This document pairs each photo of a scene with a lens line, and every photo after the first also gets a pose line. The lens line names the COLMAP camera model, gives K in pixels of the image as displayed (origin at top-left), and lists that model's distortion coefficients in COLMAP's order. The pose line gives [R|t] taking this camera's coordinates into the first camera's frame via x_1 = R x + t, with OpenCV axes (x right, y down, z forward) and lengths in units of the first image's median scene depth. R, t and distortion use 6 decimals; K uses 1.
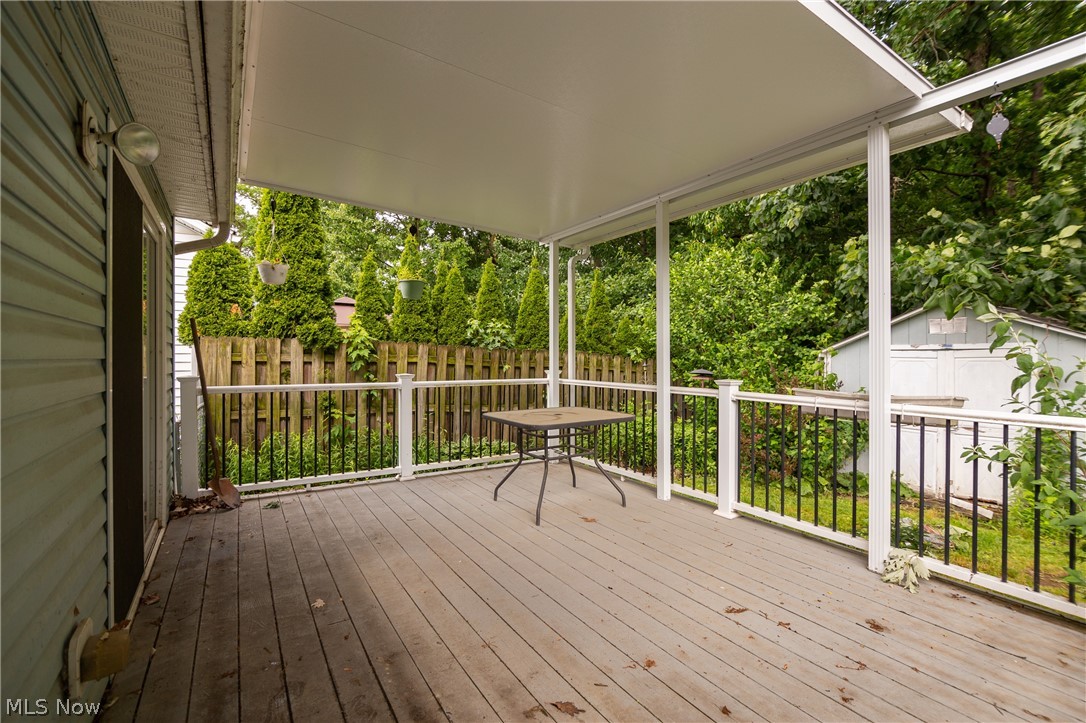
lens RADIAL K [[482.1, 0, 543.0], [0, 482.1, 361.5], [0, 0, 1]] dist [-0.000479, -0.000106]
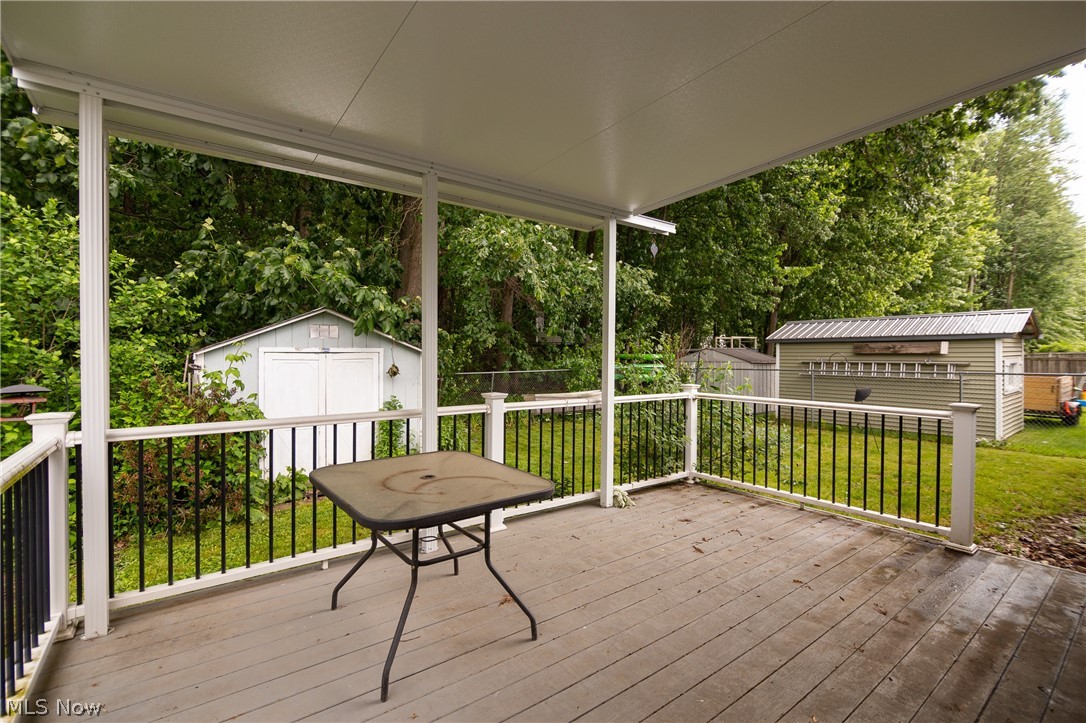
lens RADIAL K [[482.1, 0, 543.0], [0, 482.1, 361.5], [0, 0, 1]] dist [-0.000479, -0.000106]
pose [[-0.067528, -0.013385, 0.997628, -0.328708], [0.001247, 0.999908, 0.013500, -0.022184], [-0.997717, 0.002156, -0.067505, 0.510999]]
